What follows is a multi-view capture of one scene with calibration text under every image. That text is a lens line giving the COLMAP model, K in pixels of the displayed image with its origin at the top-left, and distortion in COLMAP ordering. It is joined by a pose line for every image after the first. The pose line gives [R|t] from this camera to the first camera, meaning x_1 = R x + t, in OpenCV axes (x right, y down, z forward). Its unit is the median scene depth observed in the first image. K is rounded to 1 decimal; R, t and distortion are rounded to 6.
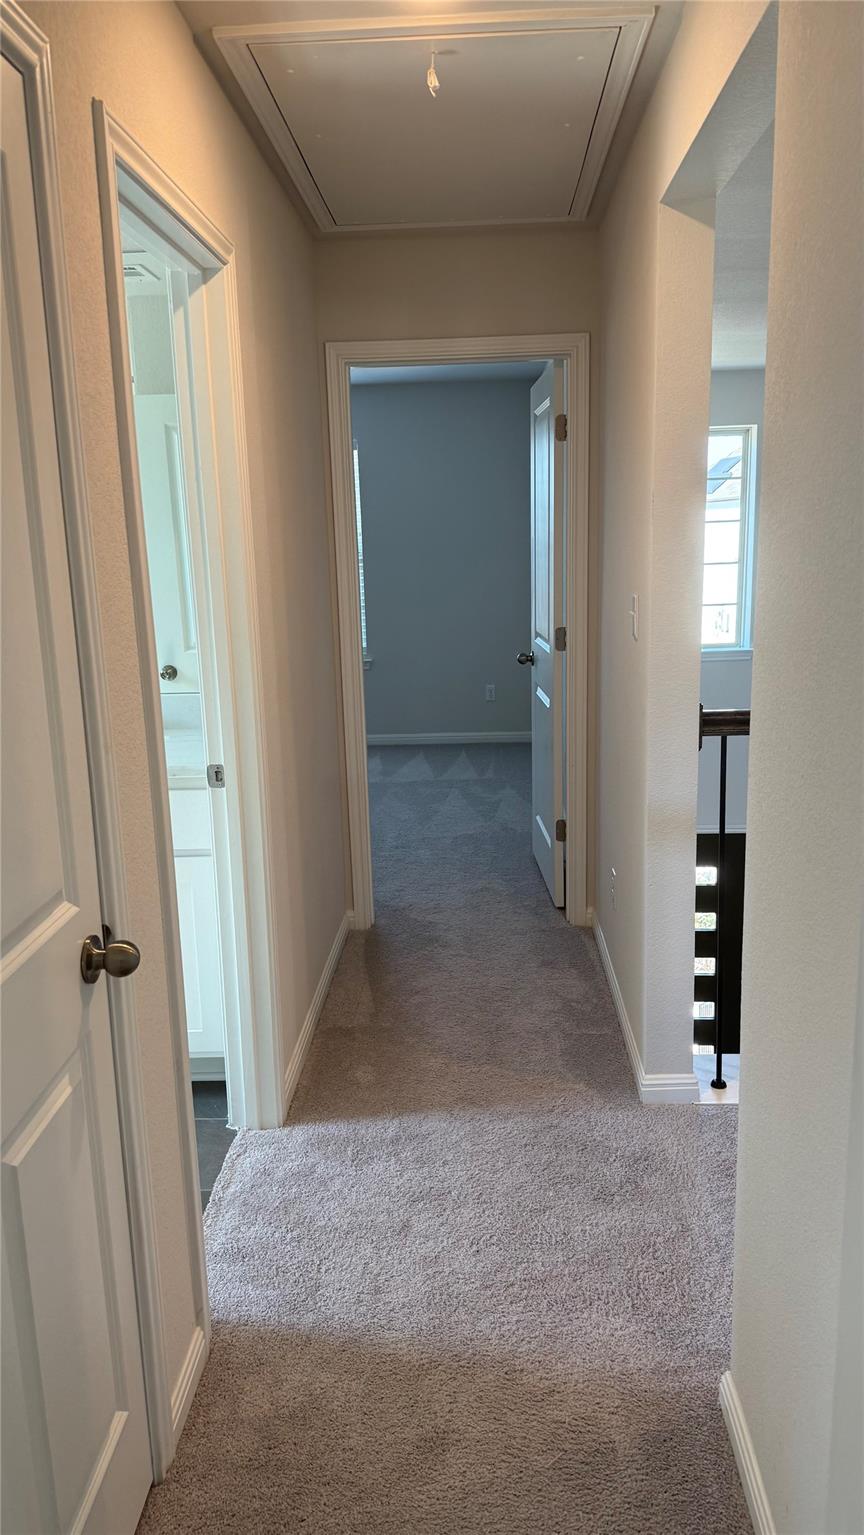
lens RADIAL K [[1071.1, 0, 432.0], [0, 1071.1, 767.5], [0, 0, 1]] dist [0.000809, 0.000193]
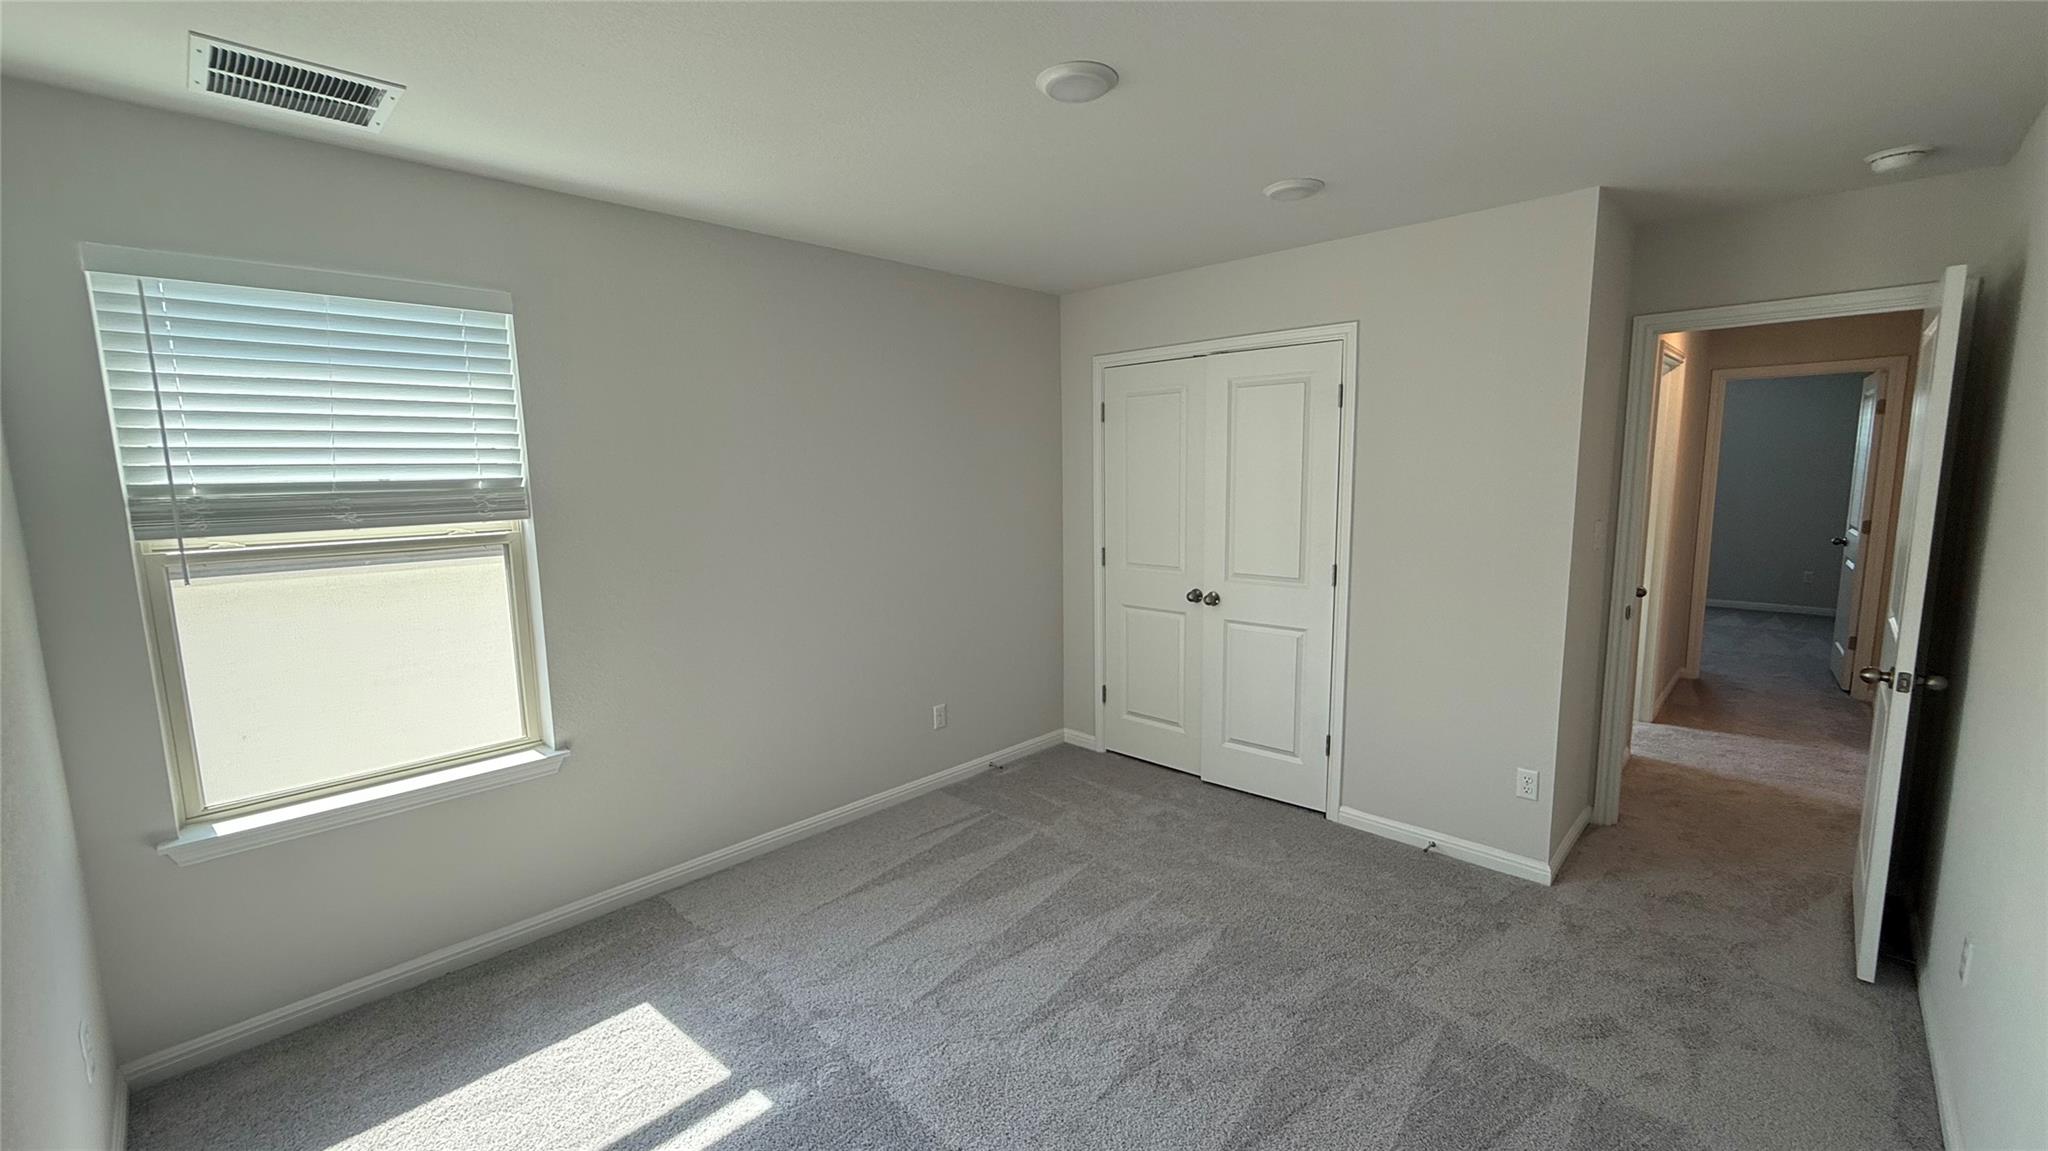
lens RADIAL K [[807.7, 0, 1030.3], [0, 807.7, 577.2], [0, 0, 1]] dist [-0.000042, 0.000073]
pose [[0.747476, 0.103217, -0.656221, -0.024353], [-0.143867, 0.989563, -0.008224, 0.176202], [0.648523, 0.100556, 0.754524, -0.900543]]
